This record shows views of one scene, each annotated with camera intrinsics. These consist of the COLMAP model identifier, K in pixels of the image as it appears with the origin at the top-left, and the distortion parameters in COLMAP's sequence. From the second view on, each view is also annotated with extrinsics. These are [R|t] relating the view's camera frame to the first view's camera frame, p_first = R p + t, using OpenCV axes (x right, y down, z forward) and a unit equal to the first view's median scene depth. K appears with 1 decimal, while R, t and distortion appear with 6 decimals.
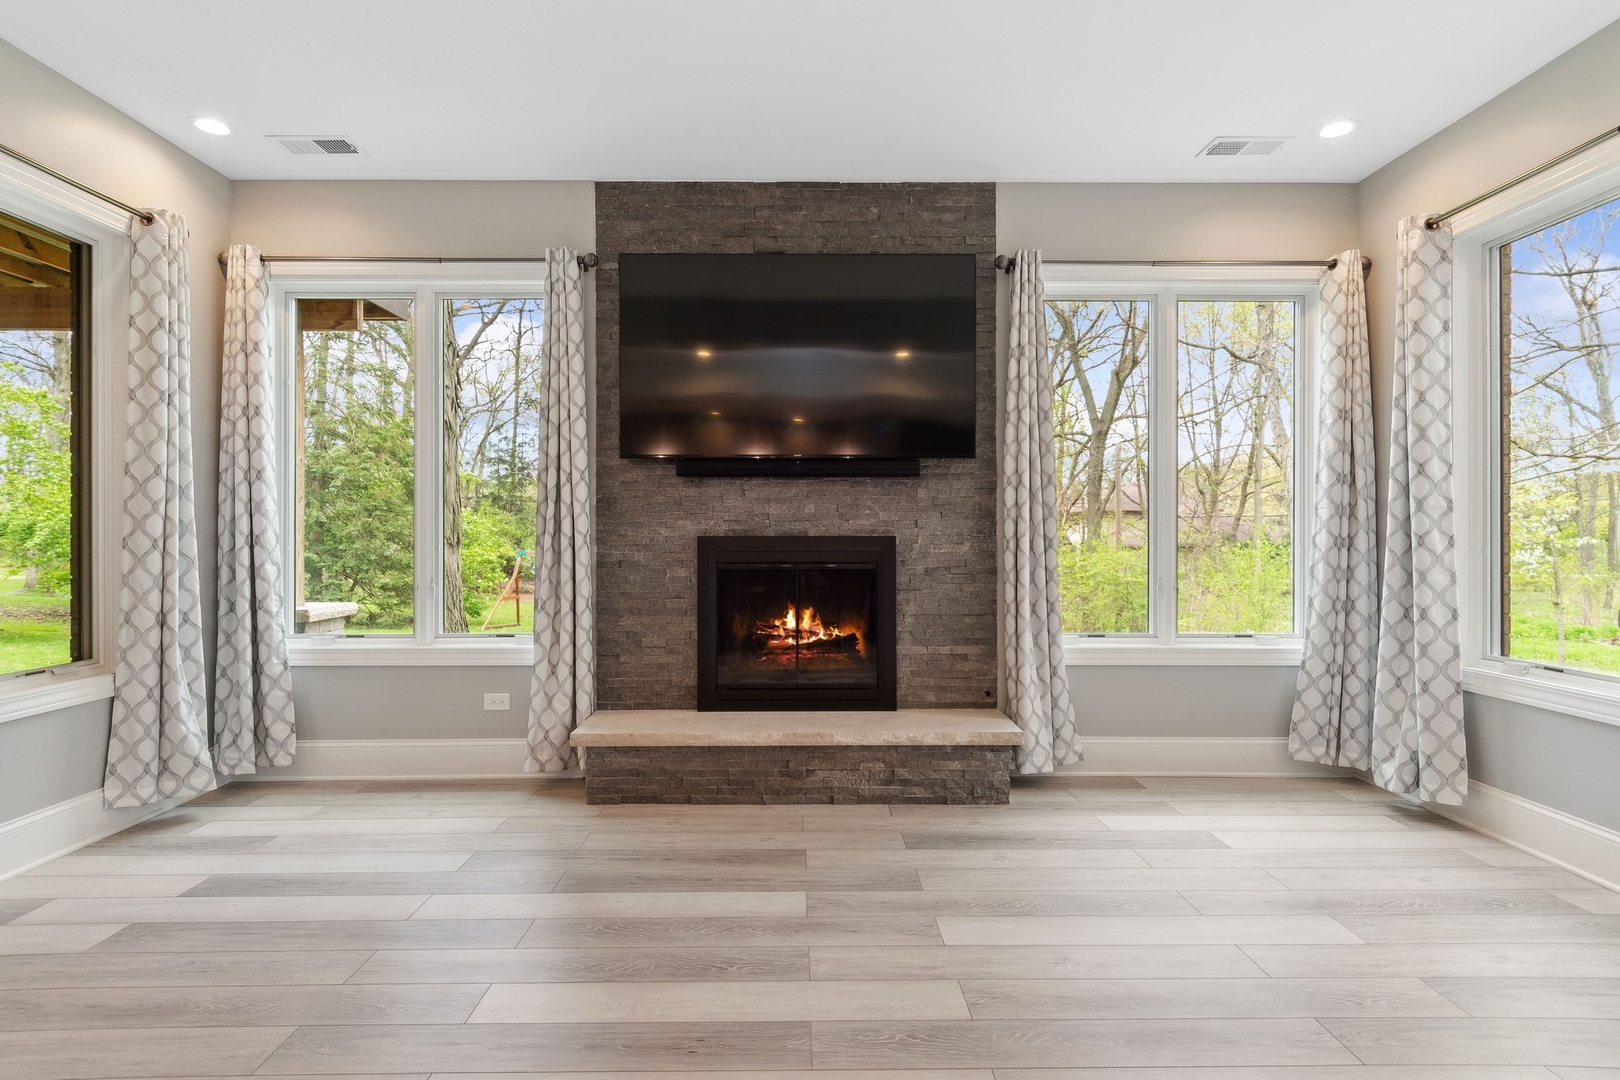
lens RADIAL K [[884.1, 0, 803.1], [0, 884.1, 531.3], [0, 0, 1]] dist [0.003453, -0.000696]
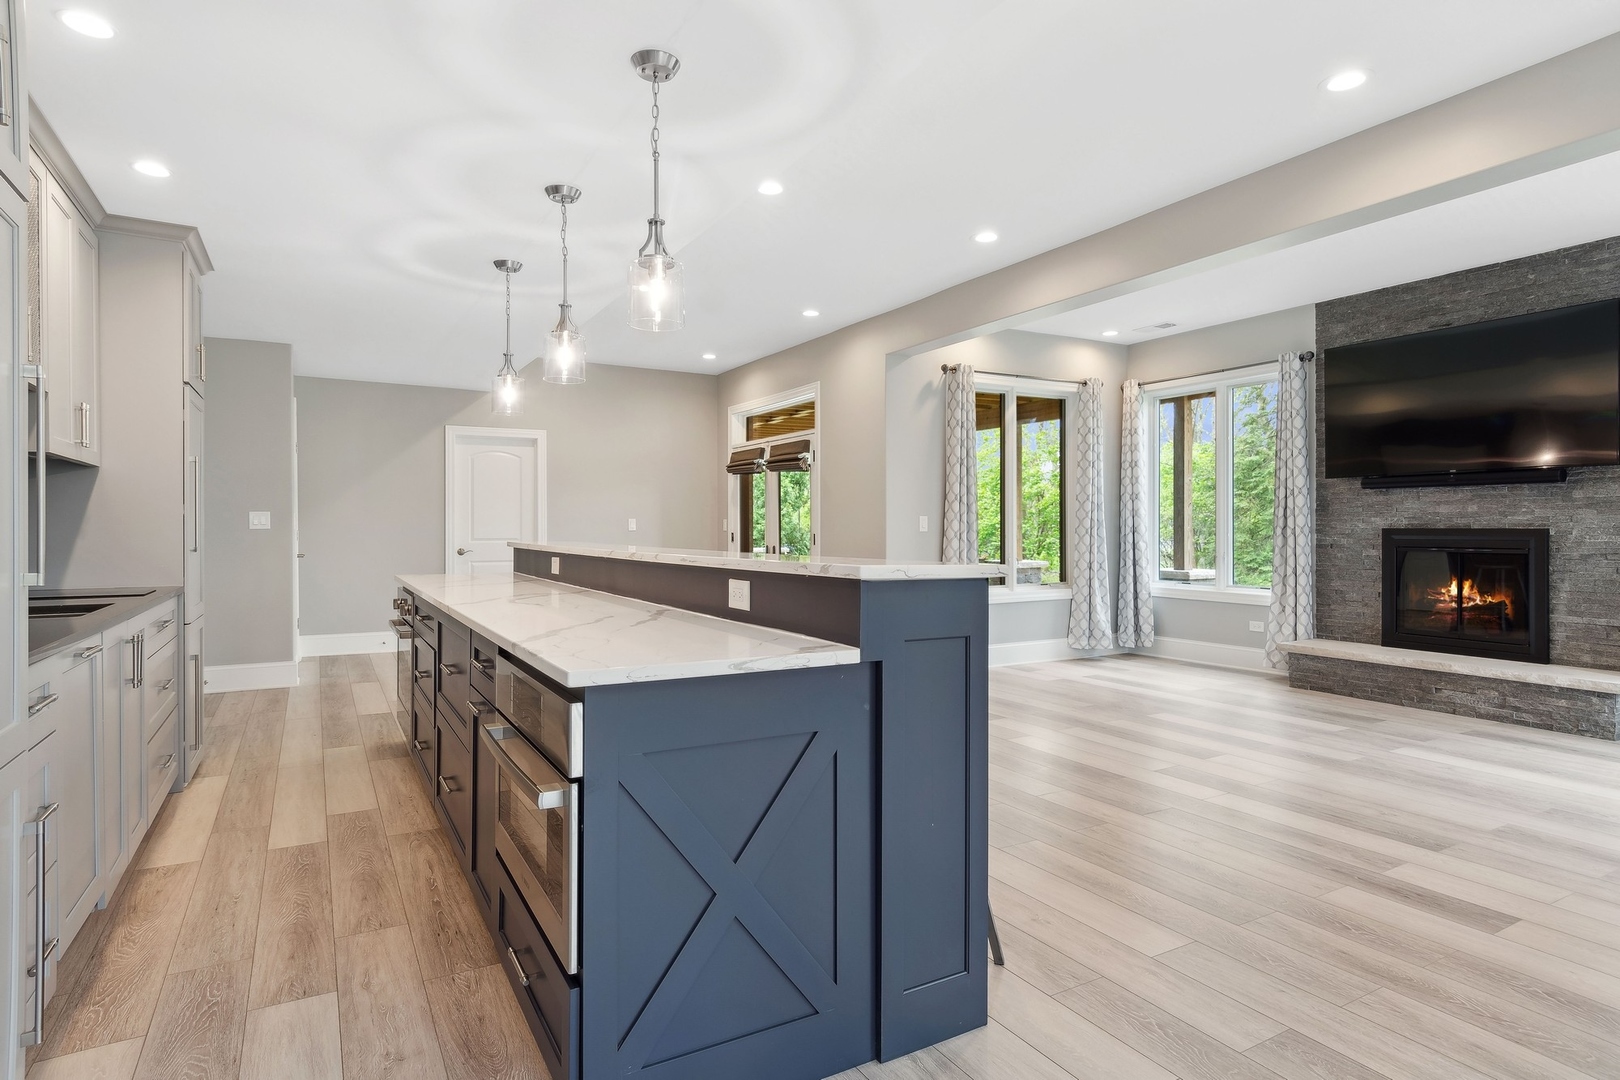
lens RADIAL K [[884.1, 0, 807.2], [0, 884.1, 531.4], [0, 0, 1]] dist [0.003453, -0.000696]
pose [[0.489664, 0.005430, -0.871894, 0.724285], [0.003549, 0.999960, 0.008221, -0.004917], [0.871904, -0.007119, 0.489625, -0.585598]]
